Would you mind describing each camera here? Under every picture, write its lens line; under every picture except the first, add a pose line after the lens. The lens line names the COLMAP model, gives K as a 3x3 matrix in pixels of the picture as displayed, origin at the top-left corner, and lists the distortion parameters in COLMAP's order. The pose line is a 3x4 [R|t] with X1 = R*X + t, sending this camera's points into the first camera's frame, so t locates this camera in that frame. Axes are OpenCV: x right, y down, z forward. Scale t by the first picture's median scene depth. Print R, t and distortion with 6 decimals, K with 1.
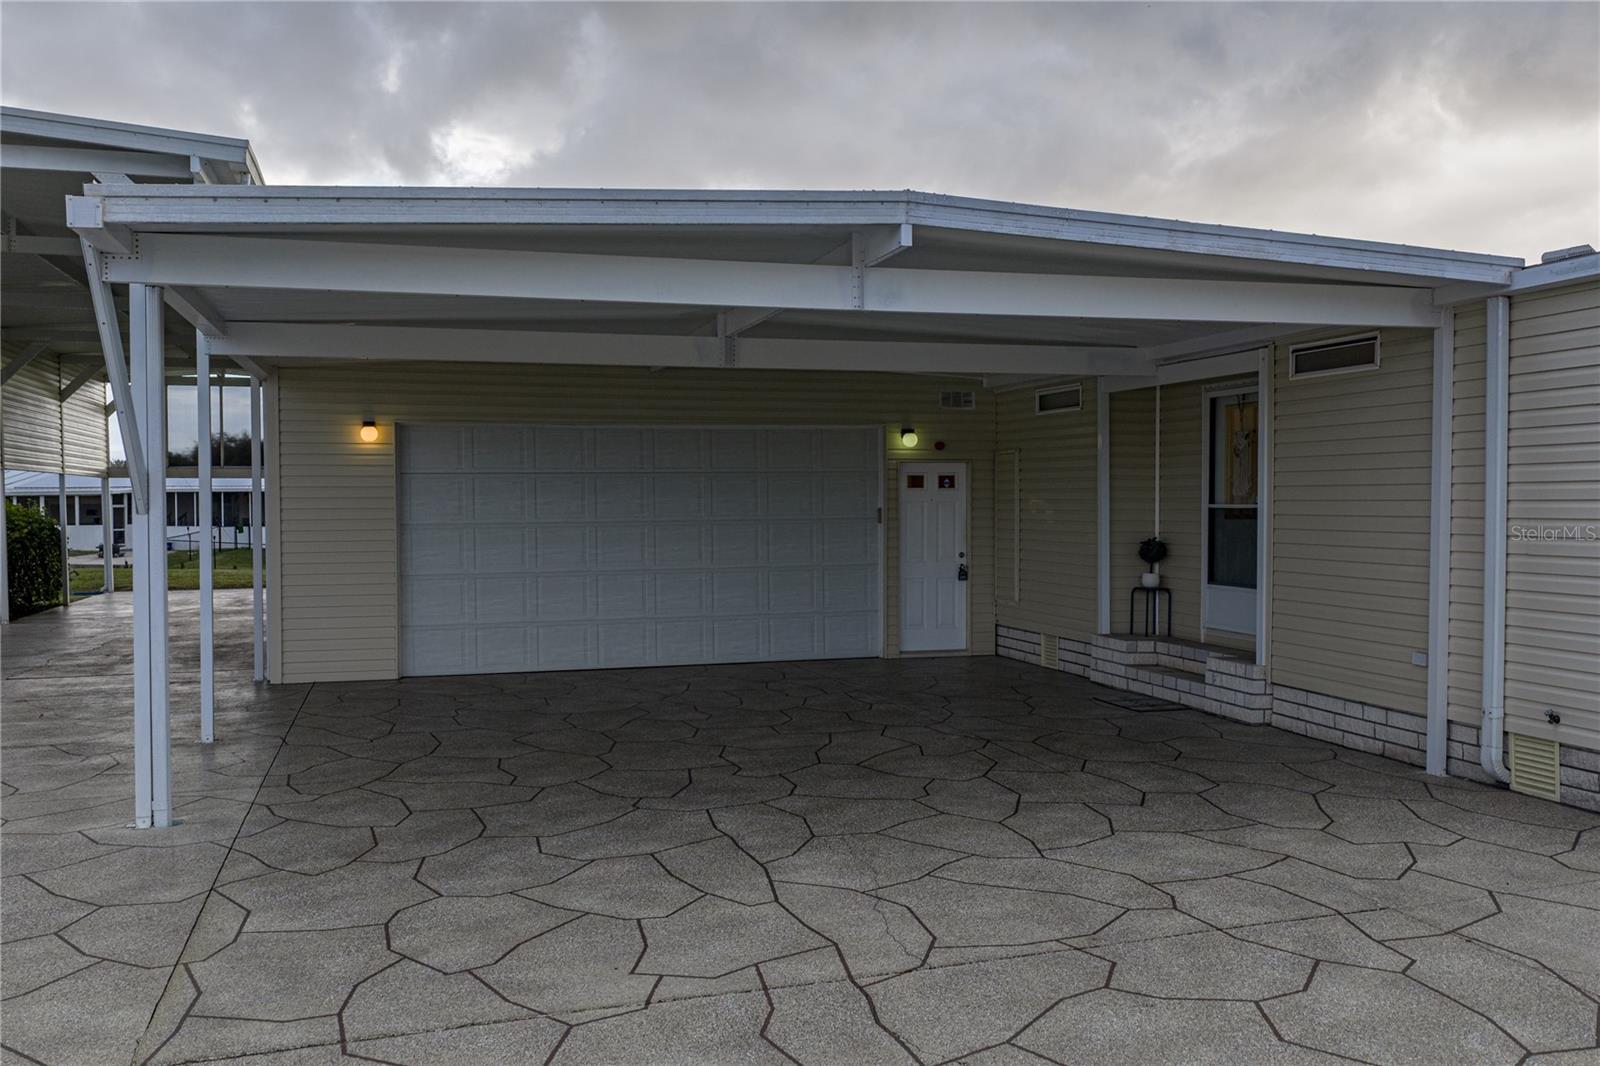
lens RADIAL K [[1394.9, 0, 803.7], [0, 1394.9, 536.4], [0, 0, 1]] dist [0.000409, -0.009159]
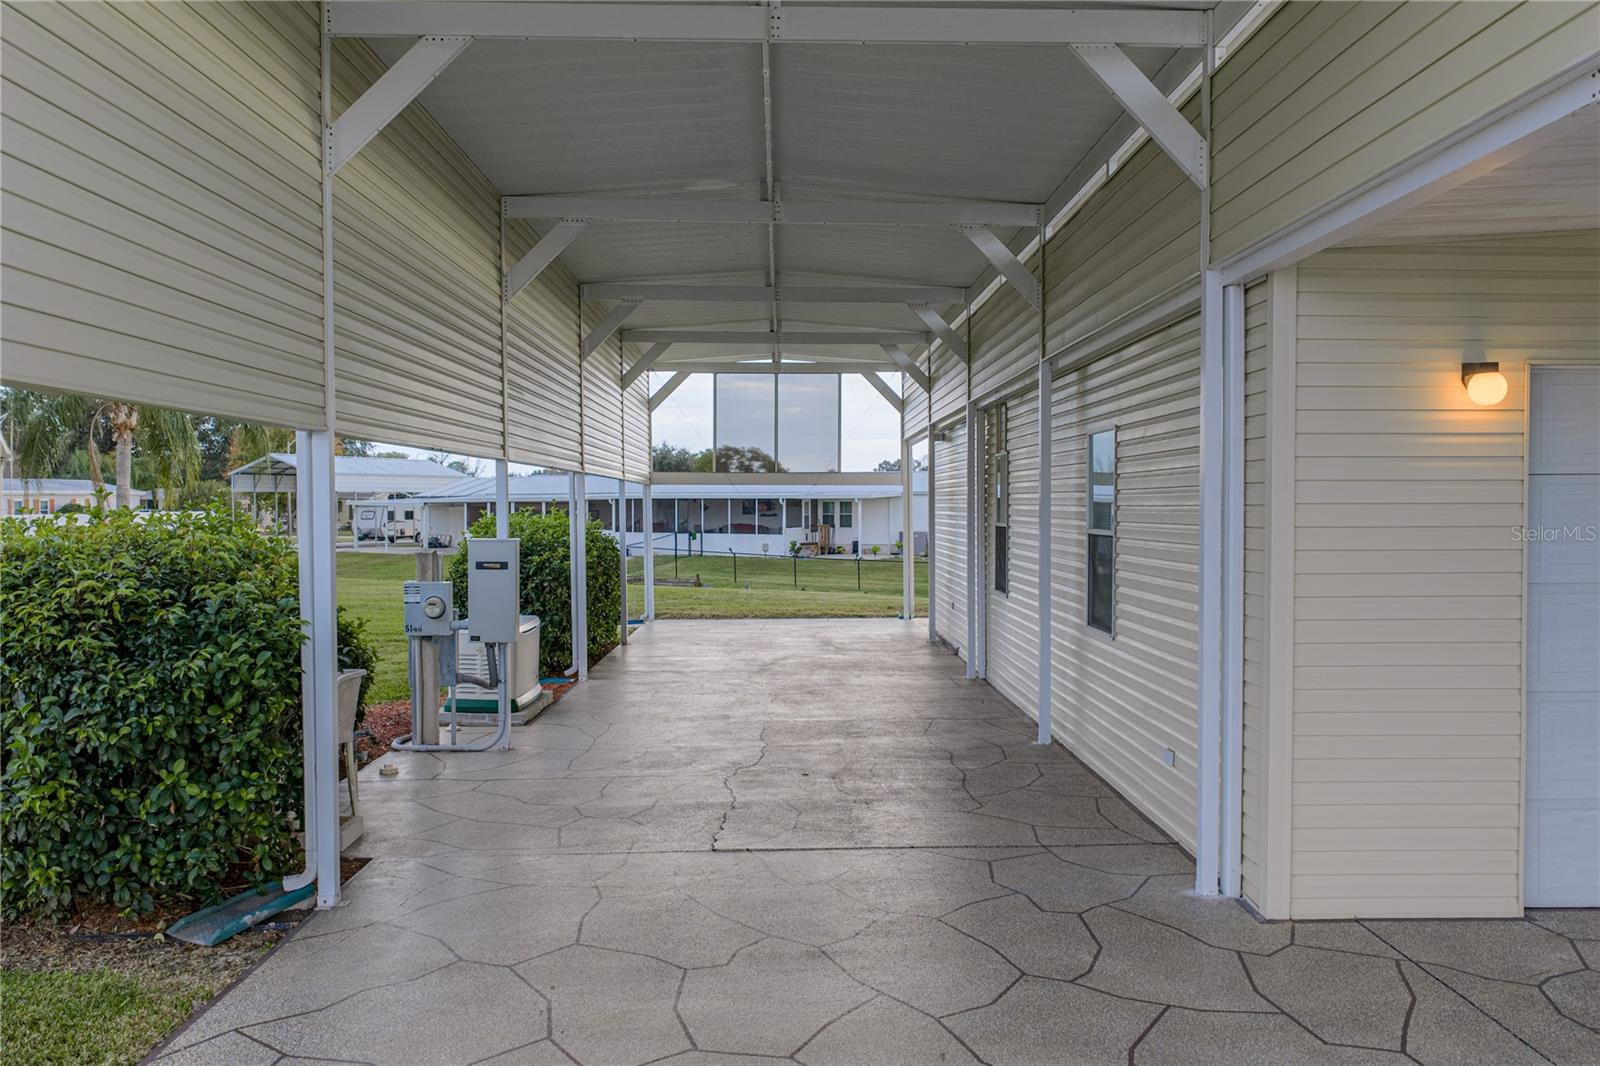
lens RADIAL K [[1333.1, 0, 799.2], [0, 1333.1, 538.5], [0, 0, 1]] dist [0.024180, -0.038572]
pose [[0.964723, 0.009136, -0.263107, -0.412879], [-0.009432, 0.999956, 0.000140, -0.021934], [0.263097, 0.002347, 0.964767, 0.513033]]
